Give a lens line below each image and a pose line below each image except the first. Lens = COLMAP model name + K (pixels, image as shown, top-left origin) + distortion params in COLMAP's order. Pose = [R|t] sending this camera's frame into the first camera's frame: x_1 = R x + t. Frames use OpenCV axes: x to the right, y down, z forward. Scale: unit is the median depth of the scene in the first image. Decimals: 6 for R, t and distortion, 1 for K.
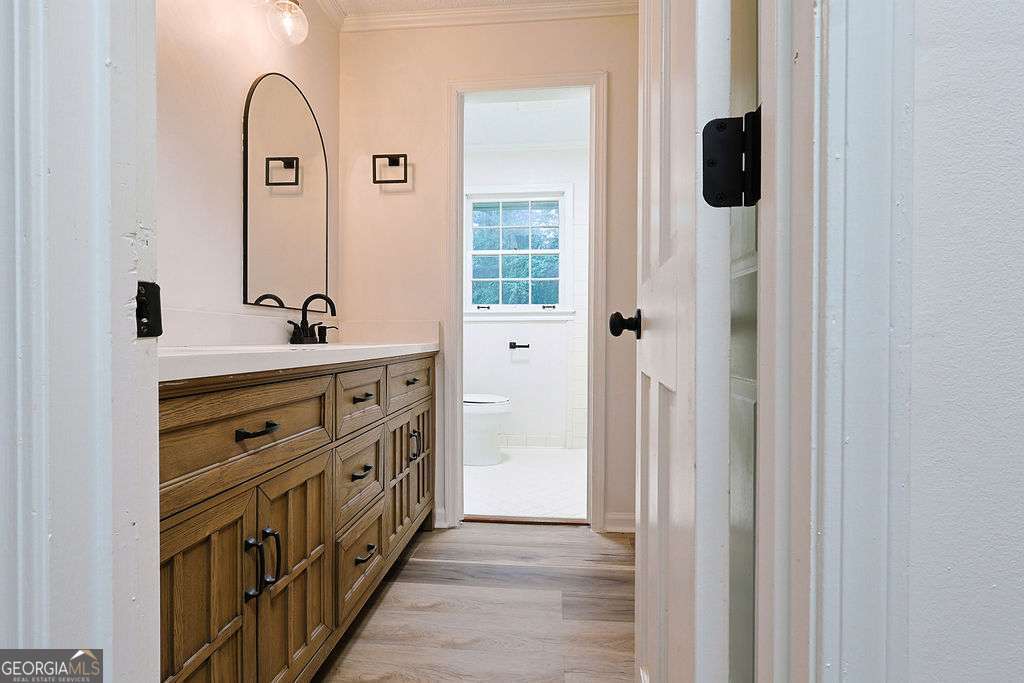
lens RADIAL K [[484.5, 0, 513.5], [0, 484.5, 342.1], [0, 0, 1]] dist [-0.000923, 0.000385]
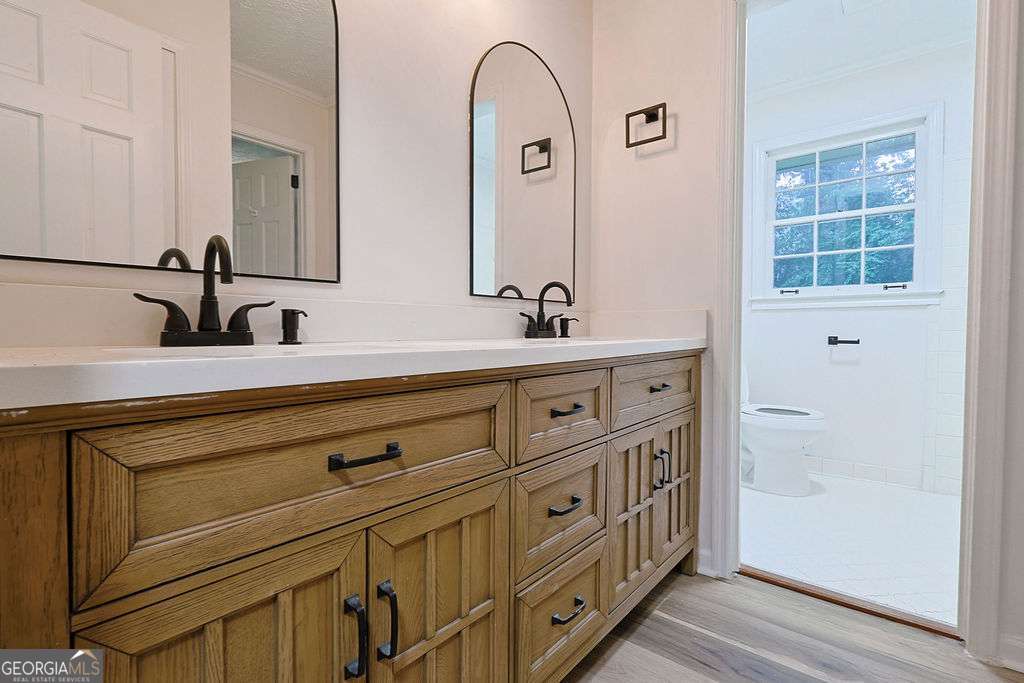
lens RADIAL K [[484.5, 0, 513.5], [0, 484.5, 342.1], [0, 0, 1]] dist [-0.000923, 0.000385]
pose [[0.822476, 0.014631, -0.568612, 0.041086], [-0.004808, 0.999812, 0.018772, -0.005587], [0.568780, -0.012705, 0.822391, 0.227442]]
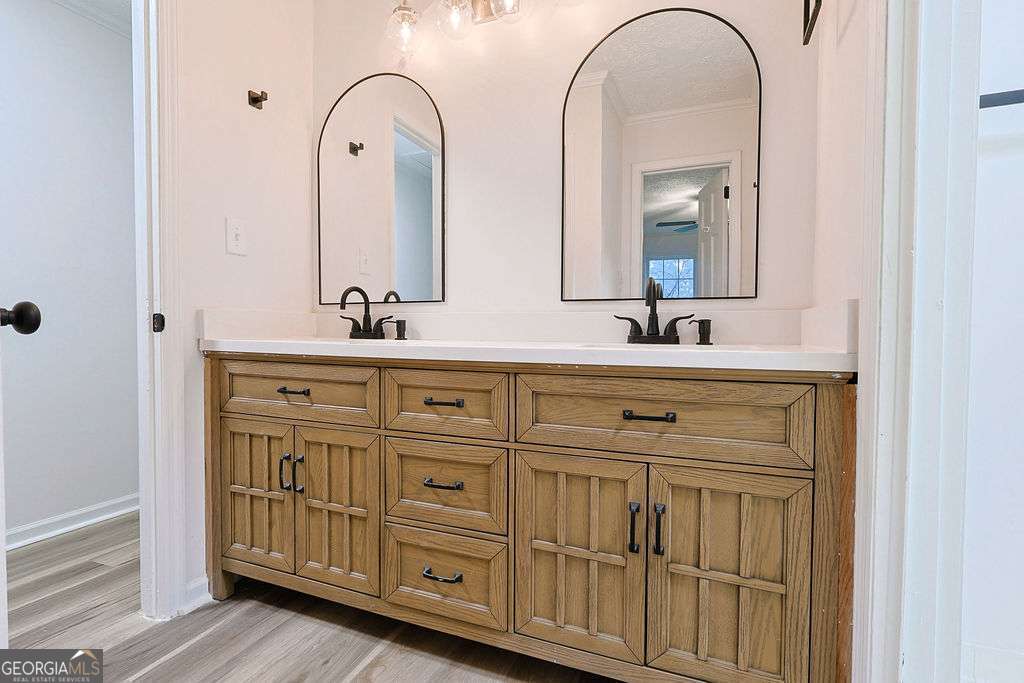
lens RADIAL K [[501.2, 0, 512.0], [0, 501.2, 341.5], [0, 0, 1]] dist [-0.001263, -0.000310]
pose [[-0.314992, 0.011694, -0.949022, 0.376792], [-0.017668, 0.999679, 0.018183, -0.010853], [0.948930, 0.022495, -0.314684, 1.013515]]
